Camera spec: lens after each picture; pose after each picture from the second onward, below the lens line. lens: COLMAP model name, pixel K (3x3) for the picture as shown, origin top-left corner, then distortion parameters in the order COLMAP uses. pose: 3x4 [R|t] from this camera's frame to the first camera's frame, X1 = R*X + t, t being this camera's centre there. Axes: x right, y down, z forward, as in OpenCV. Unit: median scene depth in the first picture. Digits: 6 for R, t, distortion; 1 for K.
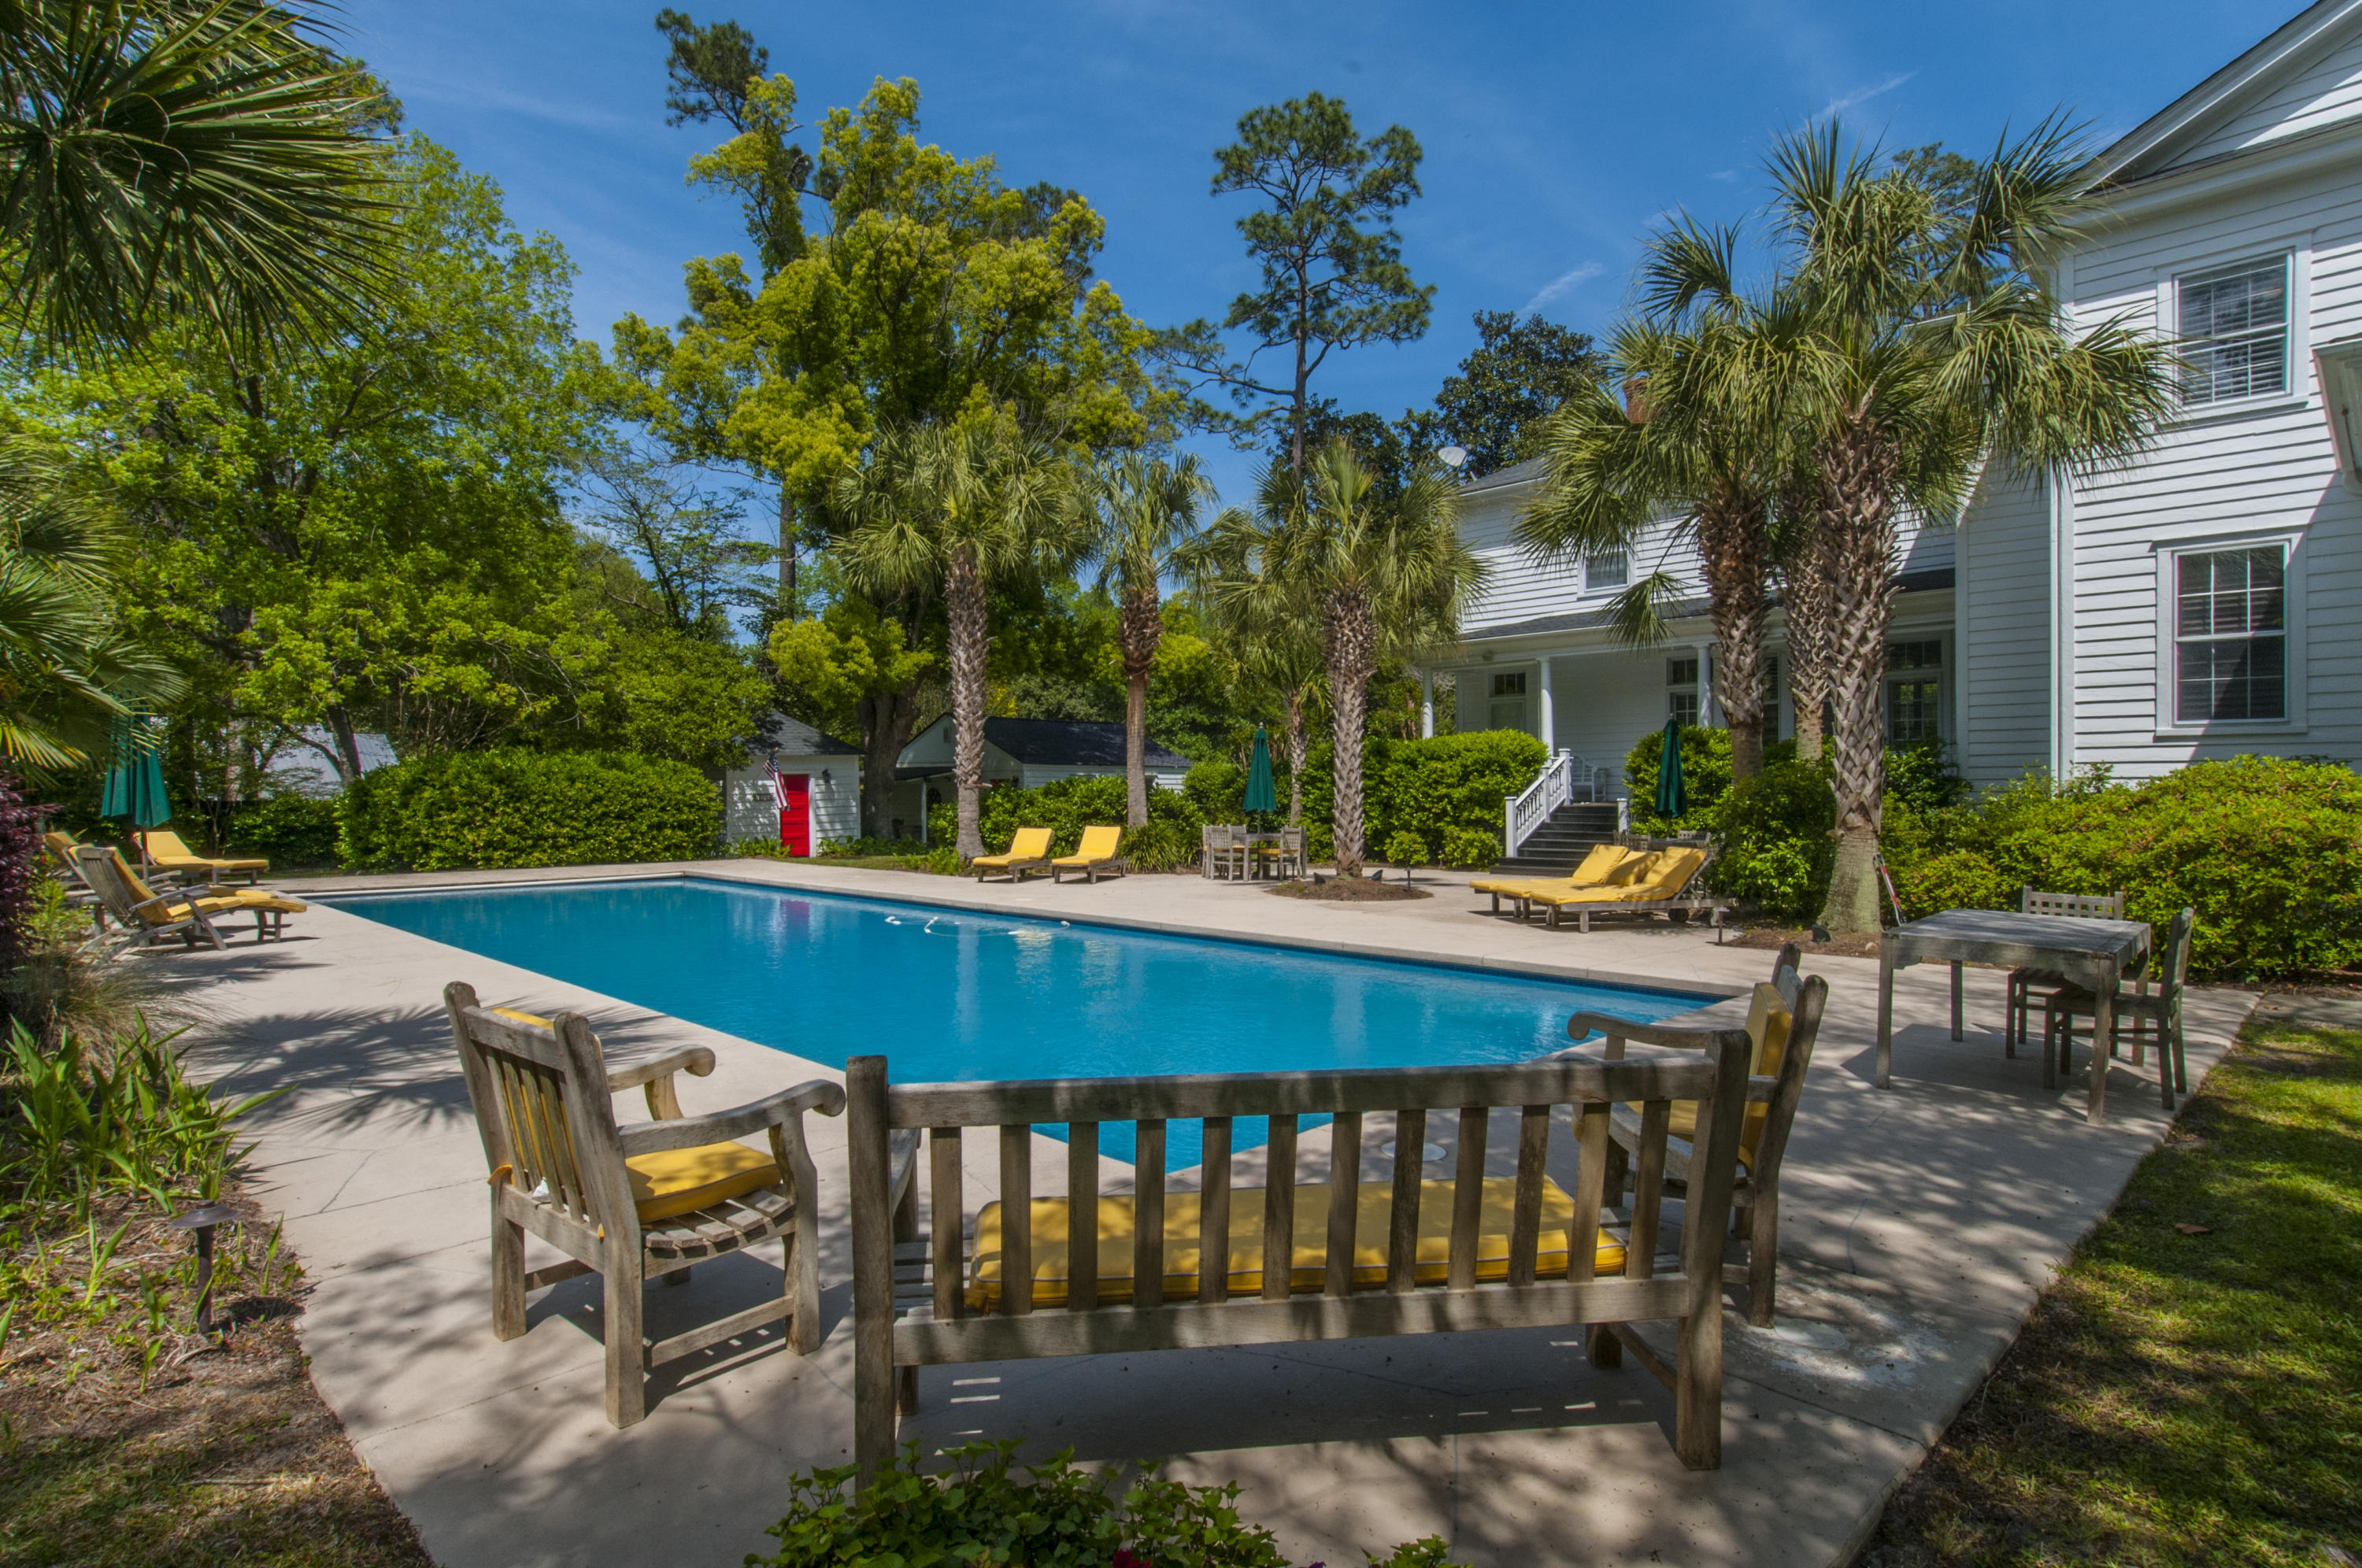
lens RADIAL K [[1242.6, 0, 1228.5], [0, 1242.6, 786.5], [0, 0, 1]] dist [0.001941, -0.003077]
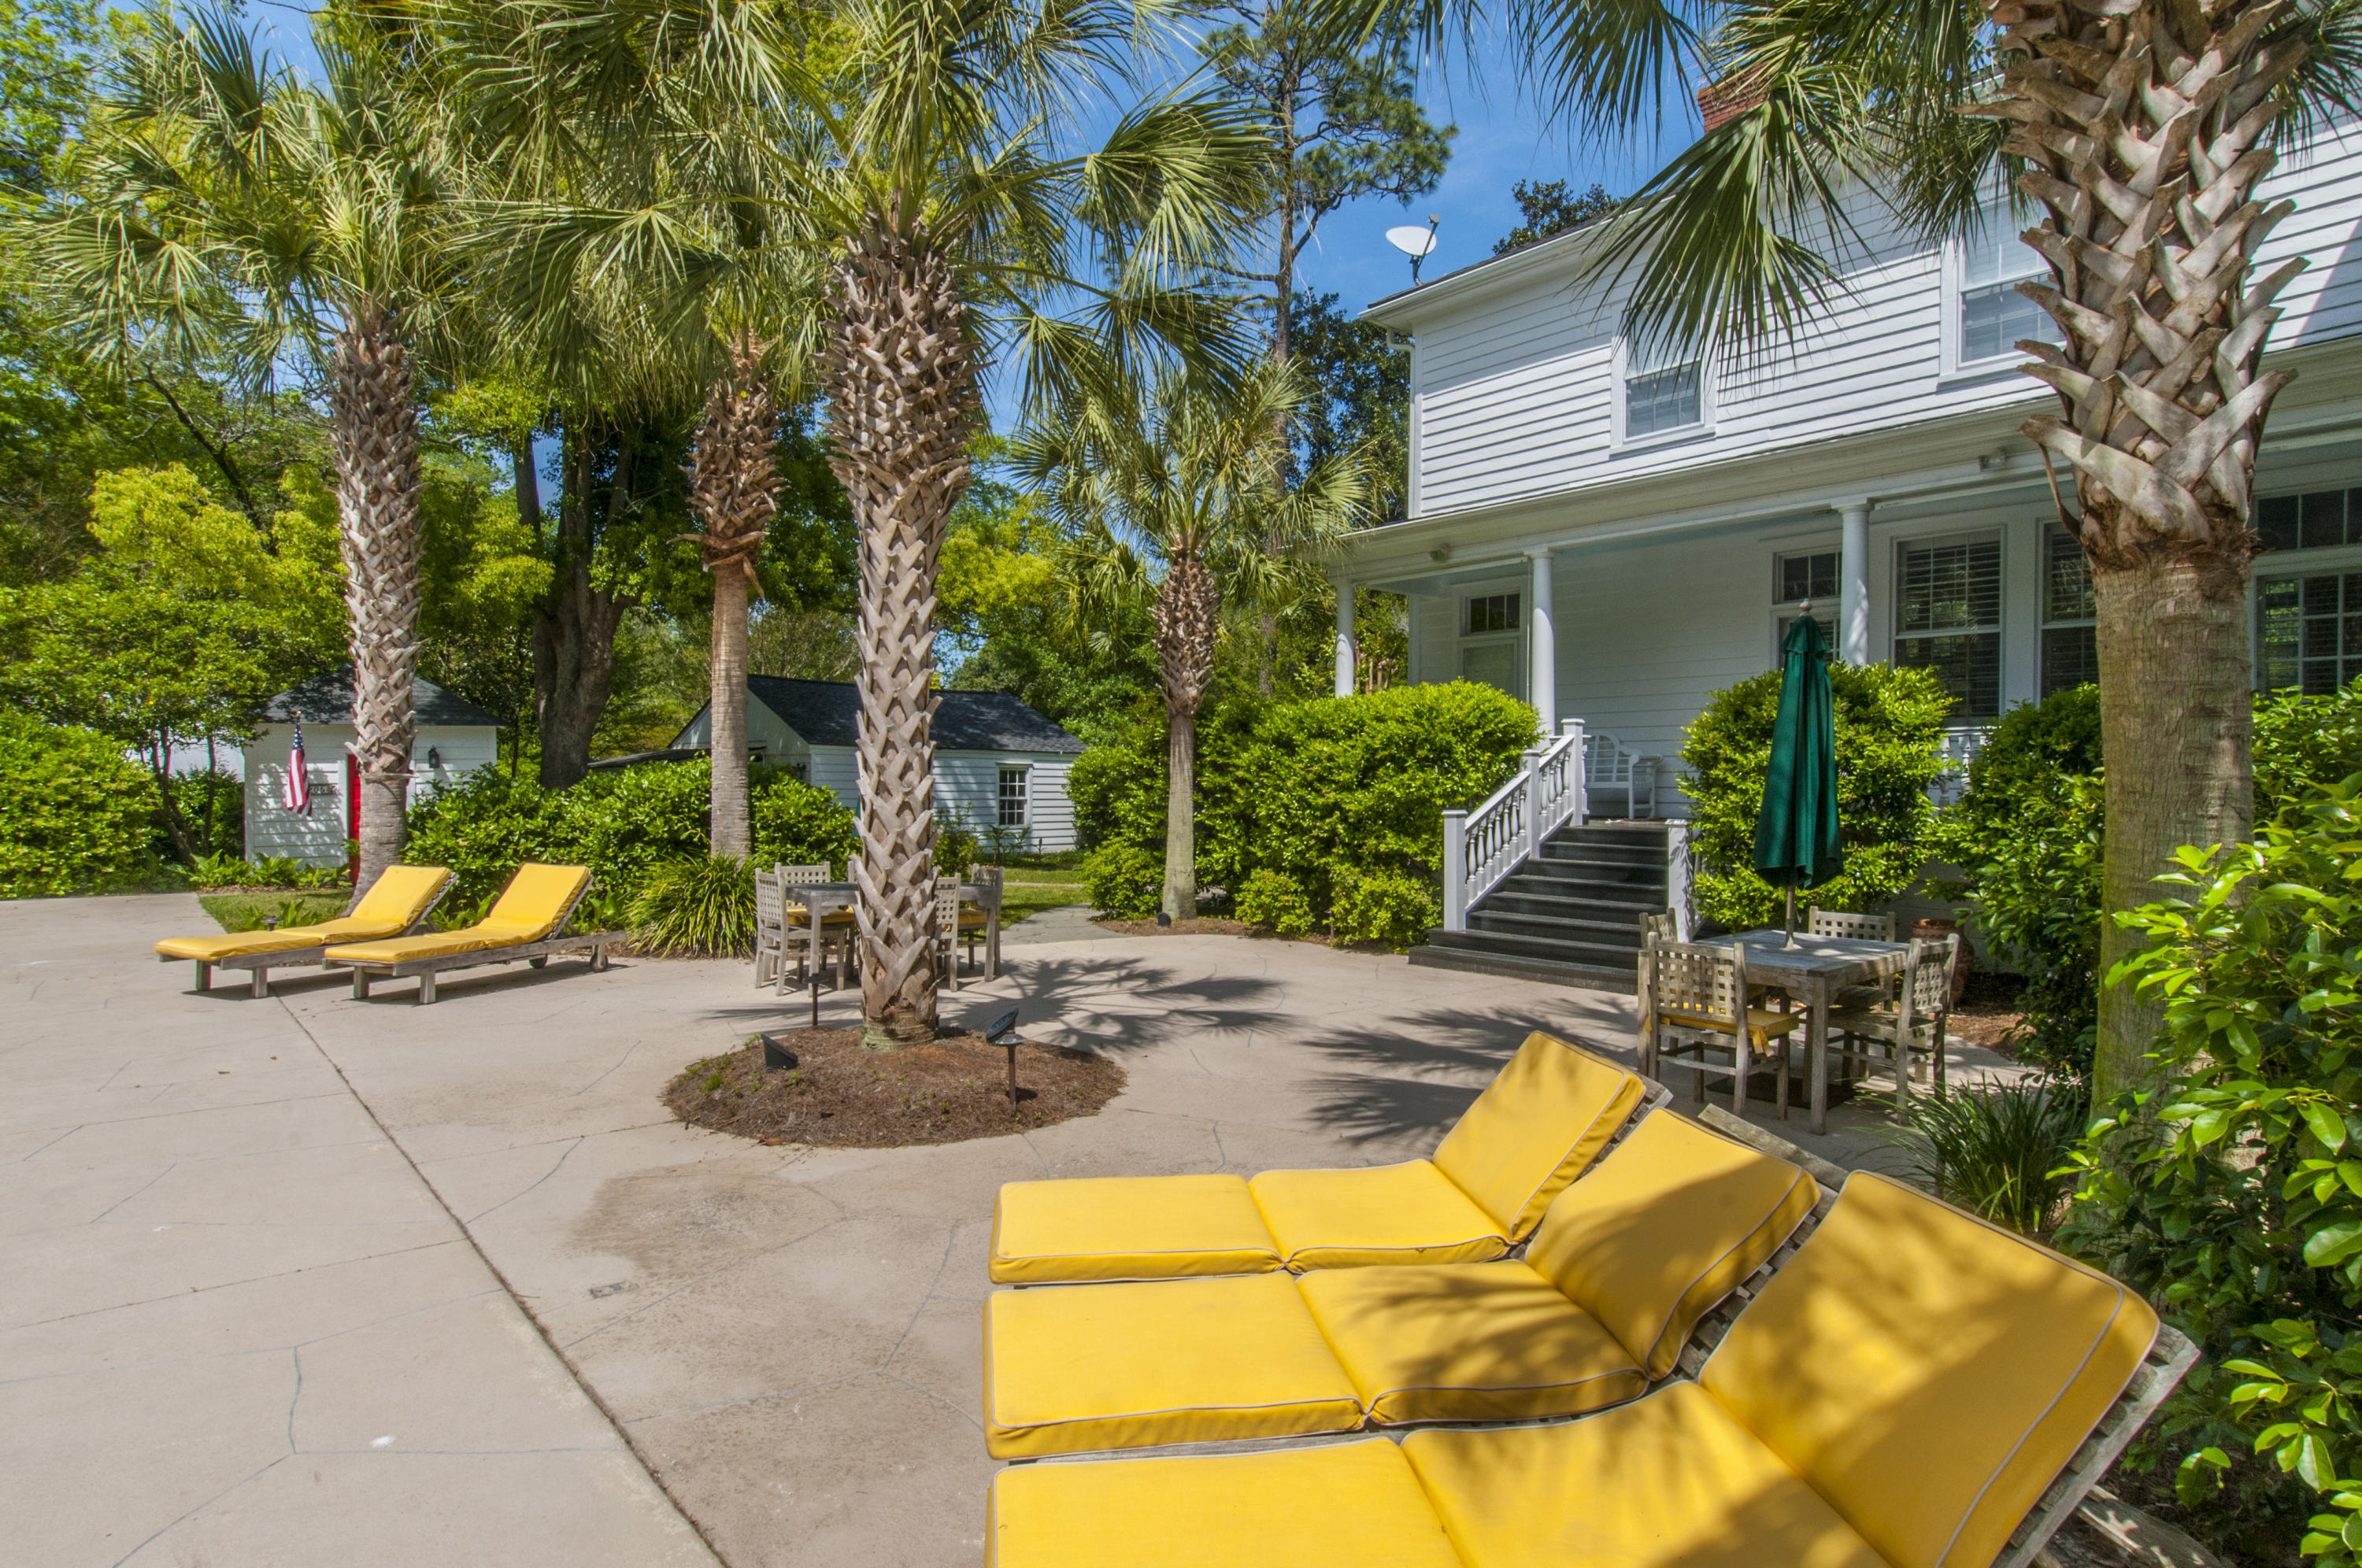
lens RADIAL K [[1242.6, 0, 1222.5], [0, 1242.6, 781.5], [0, 0, 1]] dist [0.001941, -0.003077]
pose [[0.997878, 0.012459, -0.063914, 0.159062], [-0.012313, 0.999921, 0.002687, -0.003553], [0.063943, -0.001895, 0.997952, 0.473419]]
